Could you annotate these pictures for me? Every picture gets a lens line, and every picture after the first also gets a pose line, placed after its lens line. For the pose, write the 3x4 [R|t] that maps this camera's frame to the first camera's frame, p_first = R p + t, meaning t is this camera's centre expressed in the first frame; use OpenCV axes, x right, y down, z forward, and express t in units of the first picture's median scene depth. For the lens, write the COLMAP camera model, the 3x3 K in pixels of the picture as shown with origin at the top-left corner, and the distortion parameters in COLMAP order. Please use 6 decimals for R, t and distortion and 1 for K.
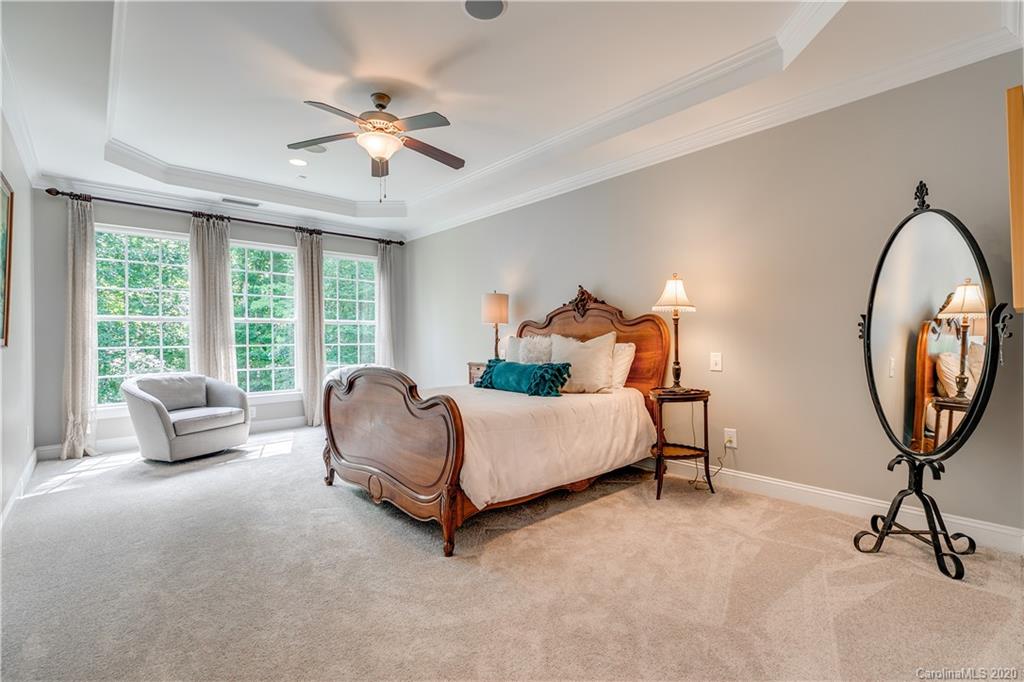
lens RADIAL K [[456.4, 0, 510.5], [0, 456.4, 338.9], [0, 0, 1]] dist [-0.006429, 0.001657]
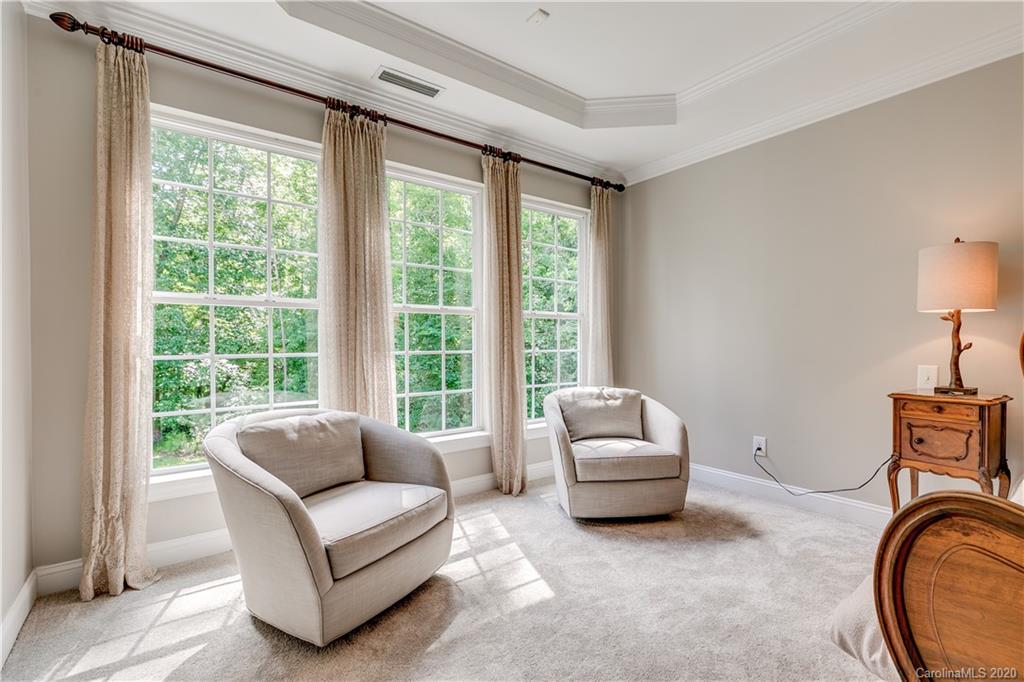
lens RADIAL K [[456.4, 0, 517.3], [0, 456.4, 342.1], [0, 0, 1]] dist [-0.006429, 0.001657]
pose [[0.996998, 0.005820, -0.077214, -0.476073], [-0.005646, 0.999981, 0.002469, 0.000017], [0.077226, -0.002025, 0.997012, 0.534887]]
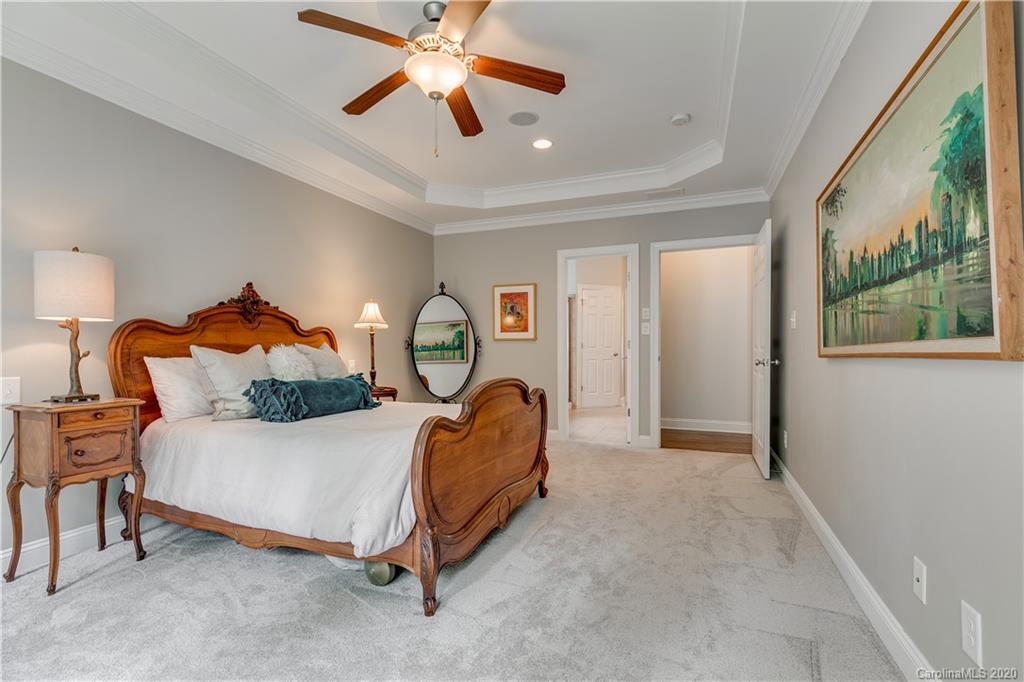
lens RADIAL K [[456.4, 0, 515.3], [0, 456.4, 347.4], [0, 0, 1]] dist [-0.006429, 0.001657]
pose [[-0.431798, 0.011792, 0.901893, -0.699270], [0.015284, 0.999867, -0.005756, 0.006033], [-0.901841, 0.011300, -0.431921, 0.850754]]
